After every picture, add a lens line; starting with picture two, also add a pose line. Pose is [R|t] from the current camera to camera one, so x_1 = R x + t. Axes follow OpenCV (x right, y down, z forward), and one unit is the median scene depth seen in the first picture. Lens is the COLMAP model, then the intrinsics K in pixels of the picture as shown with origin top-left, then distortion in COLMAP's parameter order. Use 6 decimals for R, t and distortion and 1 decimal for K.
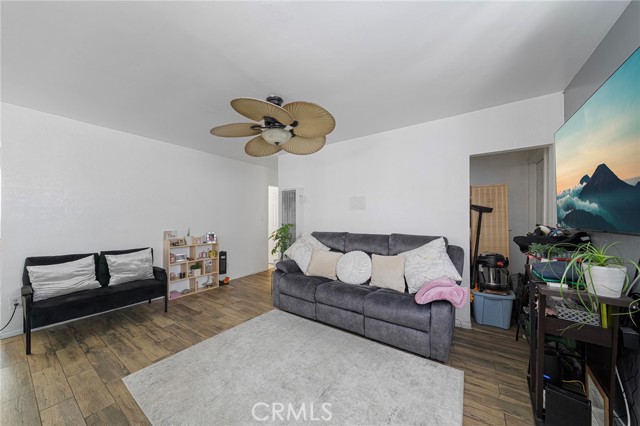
lens RADIAL K [[217.3, 0, 318.9], [0, 217.3, 217.2], [0, 0, 1]] dist [-0.000462, 0.000000]
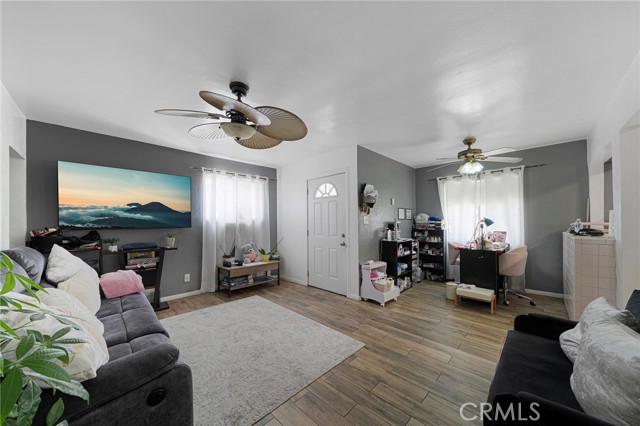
lens RADIAL K [[217.3, 0, 320.1], [0, 217.3, 218.8], [0, 0, 1]] dist [-0.000462, 0.000000]
pose [[-0.985973, 0.003961, 0.166856, -0.758997], [0.001449, 0.999884, -0.015176, 0.008358], [-0.166897, -0.014721, -0.985864, 2.075534]]
